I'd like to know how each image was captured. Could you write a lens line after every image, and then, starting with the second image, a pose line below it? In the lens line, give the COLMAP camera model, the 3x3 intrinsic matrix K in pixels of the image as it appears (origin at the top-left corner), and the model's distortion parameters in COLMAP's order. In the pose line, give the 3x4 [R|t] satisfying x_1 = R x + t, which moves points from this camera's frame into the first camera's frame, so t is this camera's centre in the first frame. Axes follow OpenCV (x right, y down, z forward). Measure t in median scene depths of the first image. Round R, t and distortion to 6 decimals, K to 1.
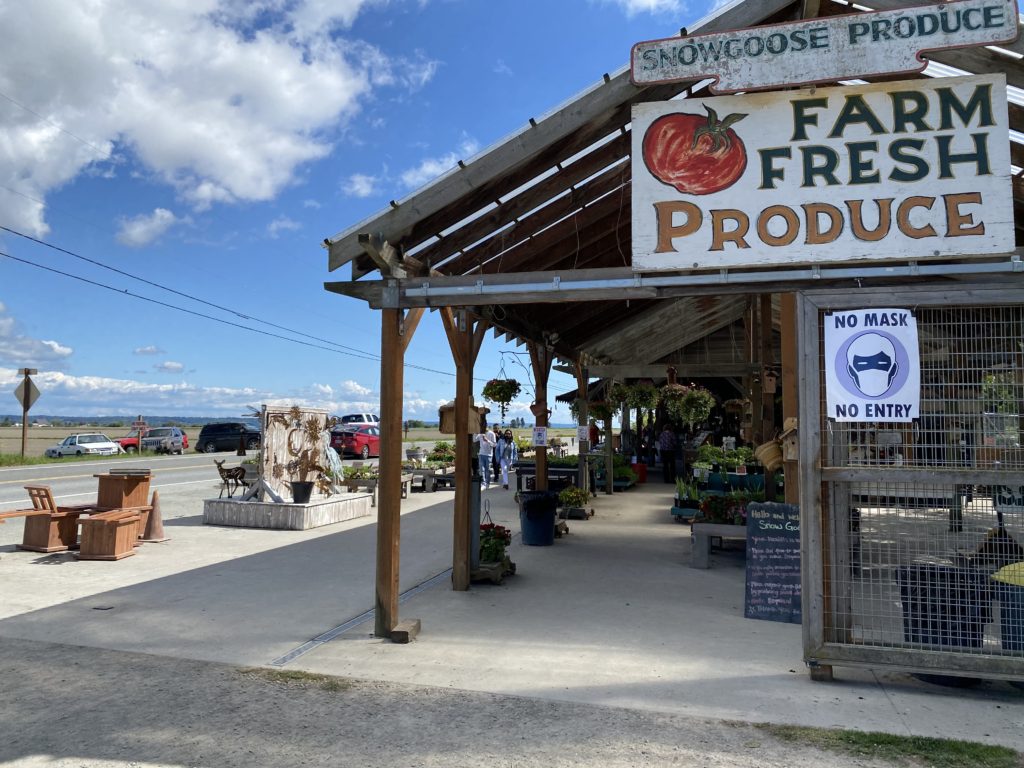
lens RADIAL K [[788.3, 0, 511.7], [0, 788.3, 385.2], [0, 0, 1]] dist [-0.001399, -0.001099]
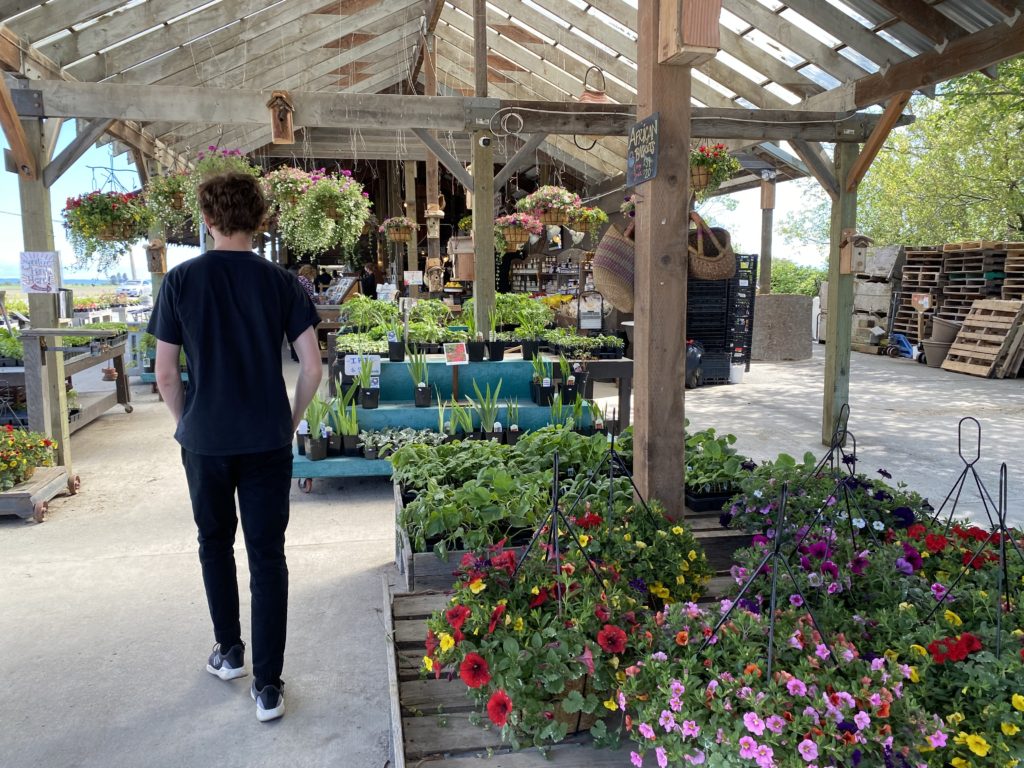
lens RADIAL K [[788.3, 0, 510.7], [0, 788.3, 388.4], [0, 0, 1]] dist [-0.001399, -0.001099]
pose [[0.896241, -0.071409, 0.437781, 0.111440], [-0.011260, 0.982976, 0.183390, 0.041535], [-0.443424, -0.169292, 0.880179, 0.519232]]
